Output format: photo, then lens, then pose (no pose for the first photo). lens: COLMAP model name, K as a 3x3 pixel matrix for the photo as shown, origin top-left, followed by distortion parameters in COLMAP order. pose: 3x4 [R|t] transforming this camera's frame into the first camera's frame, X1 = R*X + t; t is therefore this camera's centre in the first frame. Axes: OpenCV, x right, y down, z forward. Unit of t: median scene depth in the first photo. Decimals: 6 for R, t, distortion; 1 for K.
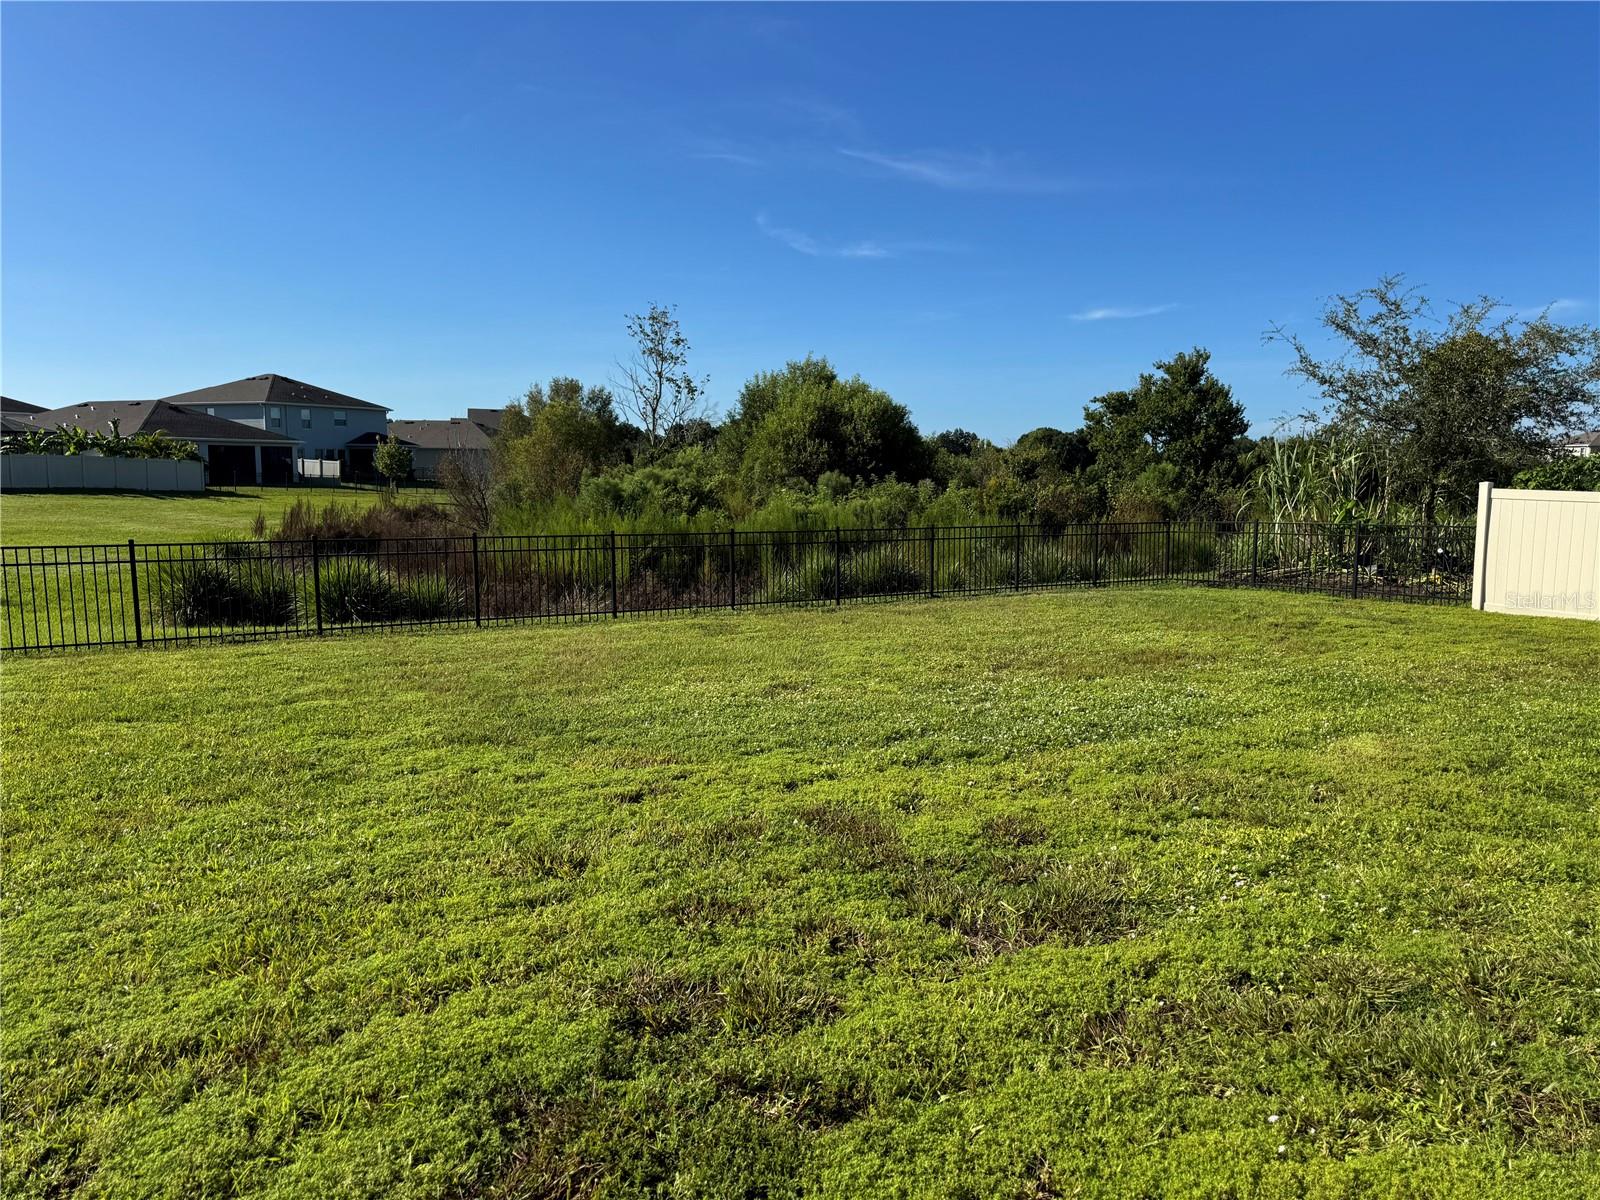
lens RADIAL K [[1126.5, 0, 800.0], [0, 1126.5, 600.0], [0, 0, 1]] dist [0.073828, -0.155679]
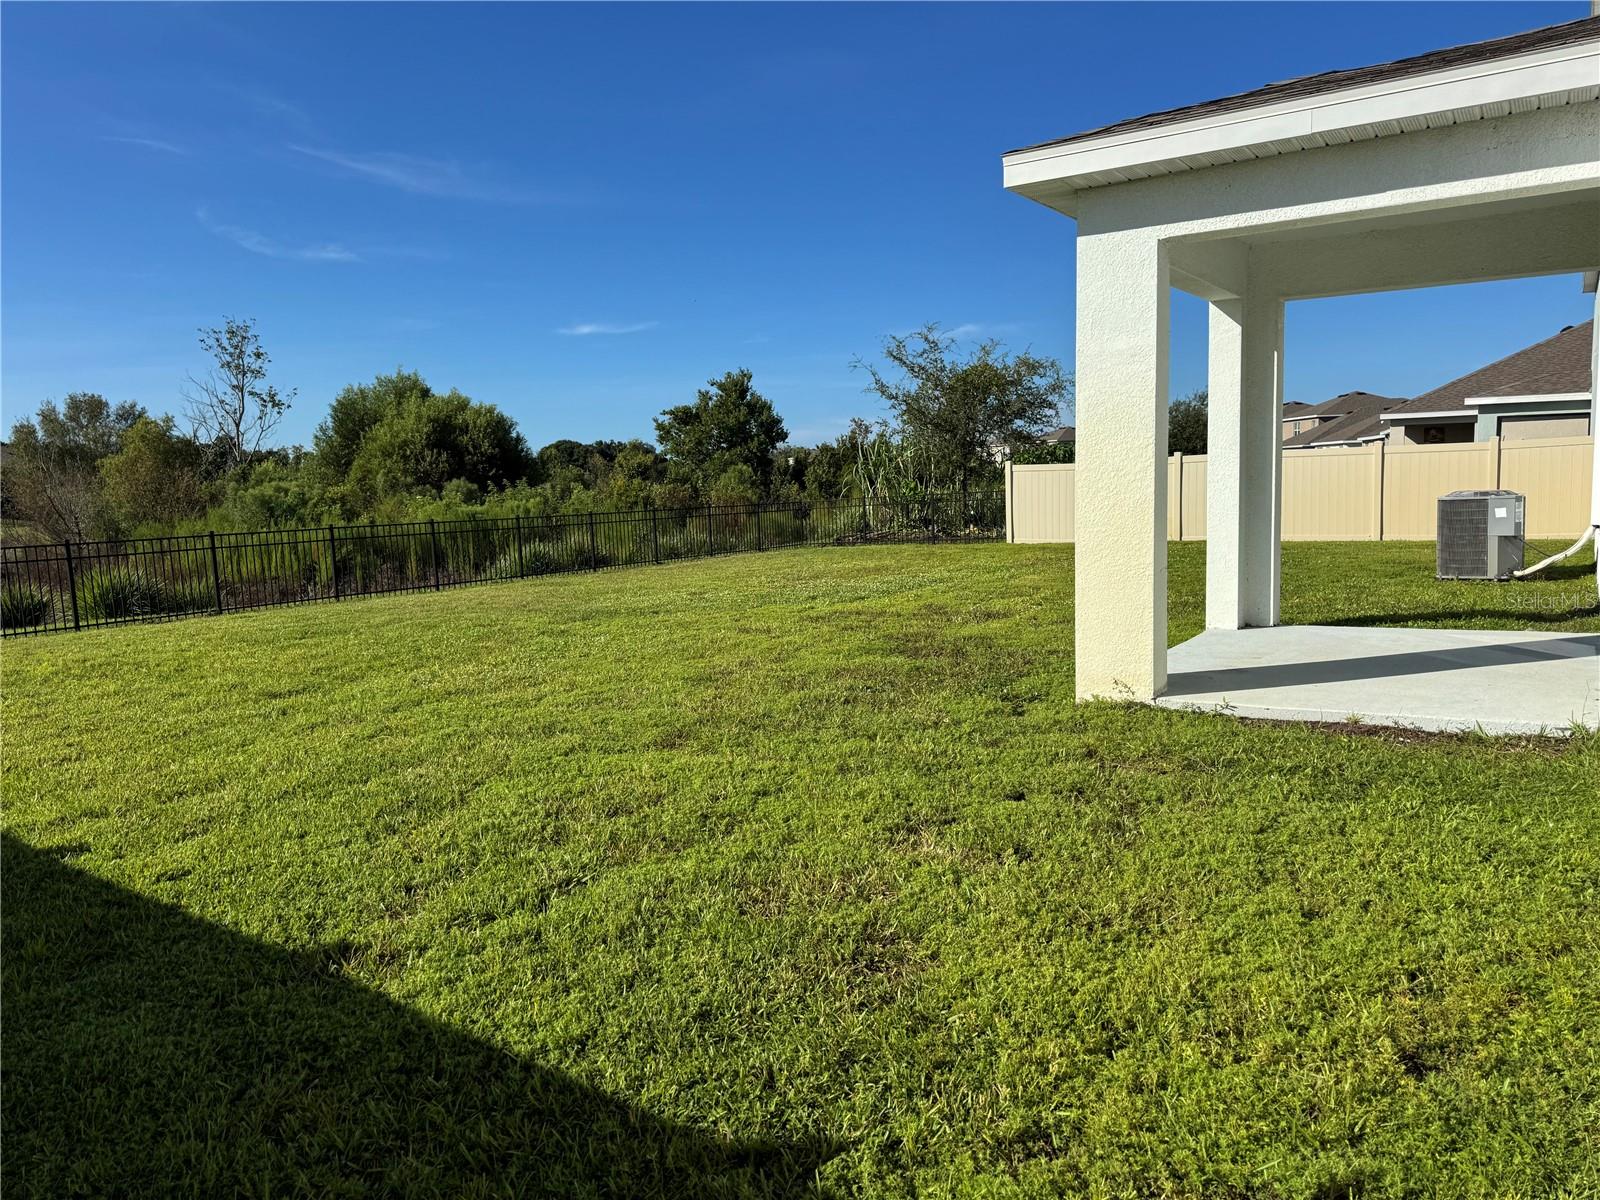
lens RADIAL K [[1126.5, 0, 800.0], [0, 1126.5, 600.0], [0, 0, 1]] dist [0.073828, -0.155679]
pose [[0.911913, -0.074348, 0.403592, -0.096007], [0.079177, 0.996849, 0.004734, 0.018100], [-0.402673, 0.027638, 0.914927, -0.096961]]
